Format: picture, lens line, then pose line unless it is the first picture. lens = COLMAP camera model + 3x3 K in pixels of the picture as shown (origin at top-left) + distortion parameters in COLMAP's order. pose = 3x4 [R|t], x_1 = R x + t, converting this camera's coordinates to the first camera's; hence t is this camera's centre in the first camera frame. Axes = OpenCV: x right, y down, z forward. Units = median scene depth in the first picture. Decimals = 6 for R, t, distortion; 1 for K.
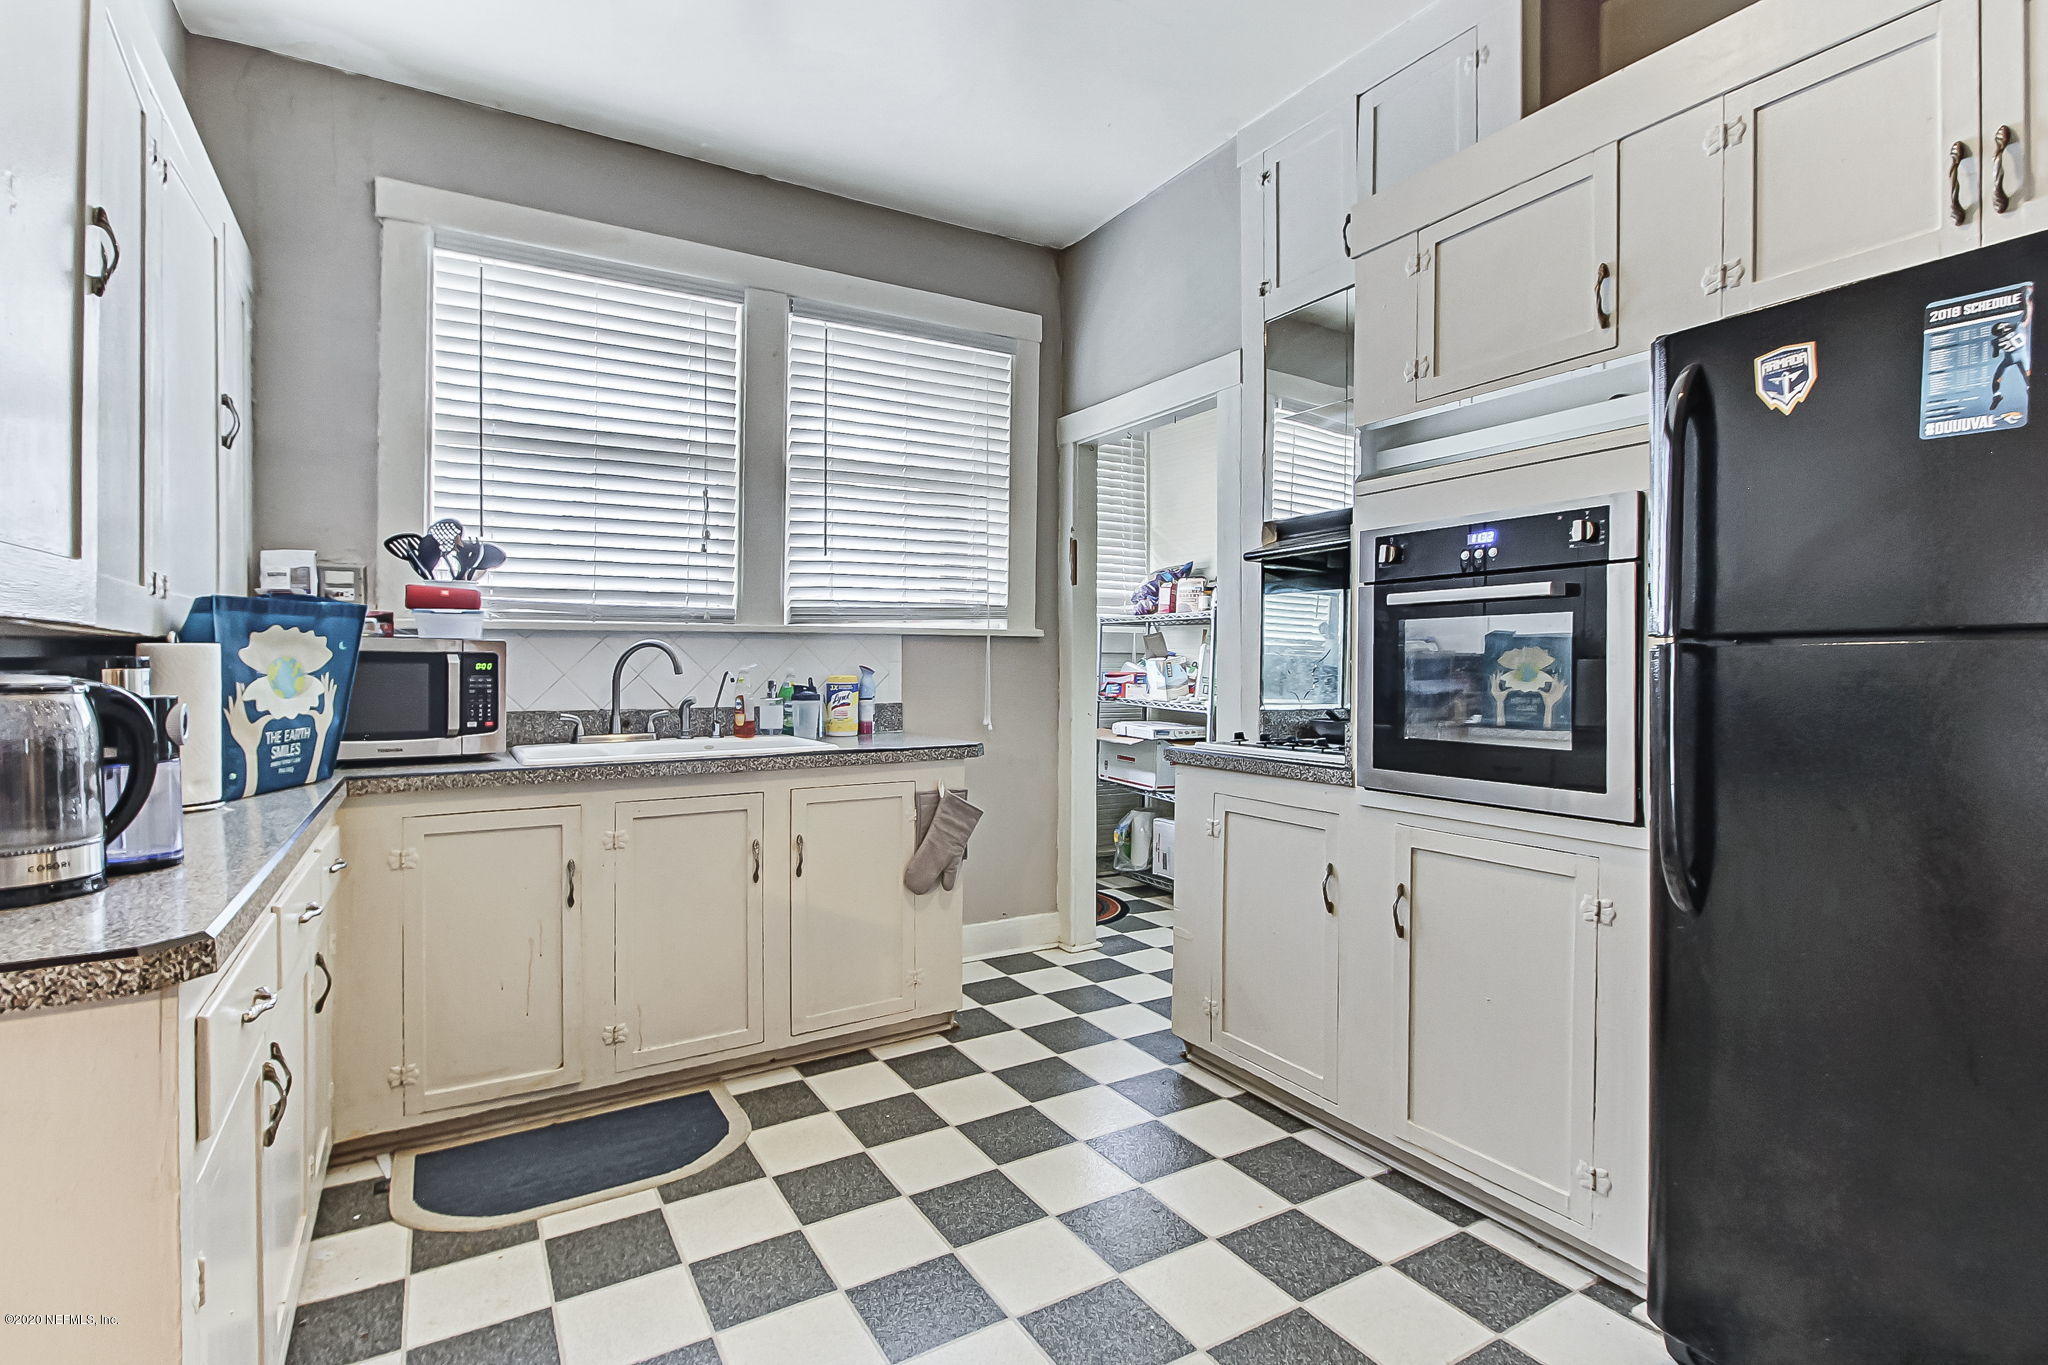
lens RADIAL K [[968.8, 0, 1010.4], [0, 968.8, 671.6], [0, 0, 1]] dist [0.023952, -0.000783]
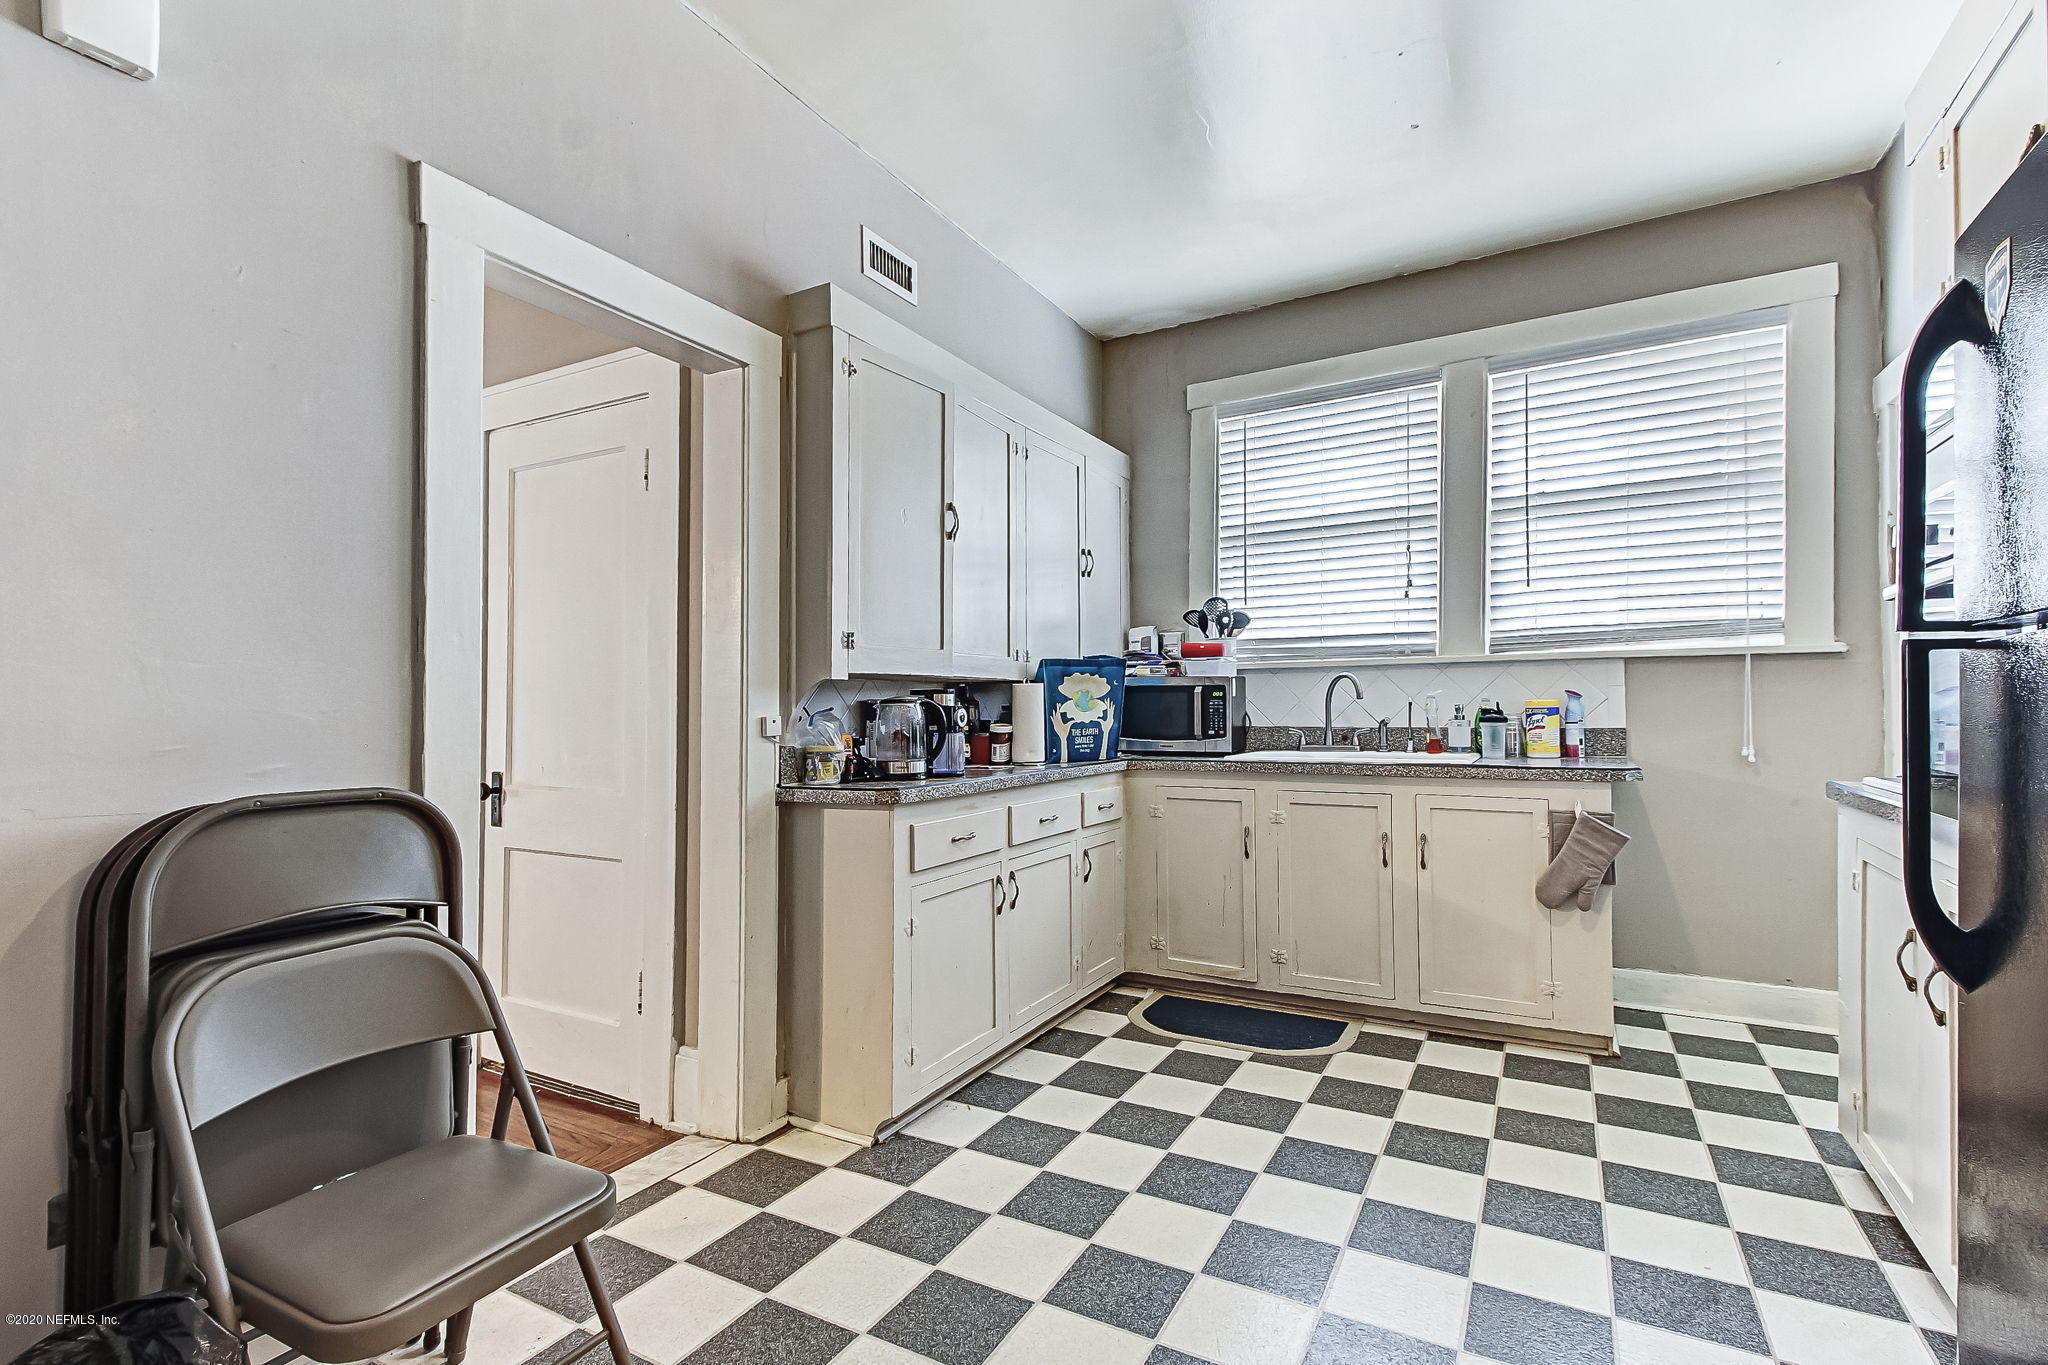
lens RADIAL K [[966.8, 0, 1013.5], [0, 966.8, 686.1], [0, 0, 1]] dist [0.016809, -0.001141]
pose [[0.511330, -0.020618, -0.859137, 0.580980], [0.002697, 0.999746, -0.022388, 0.014823], [0.859380, 0.009131, 0.511256, -0.034897]]
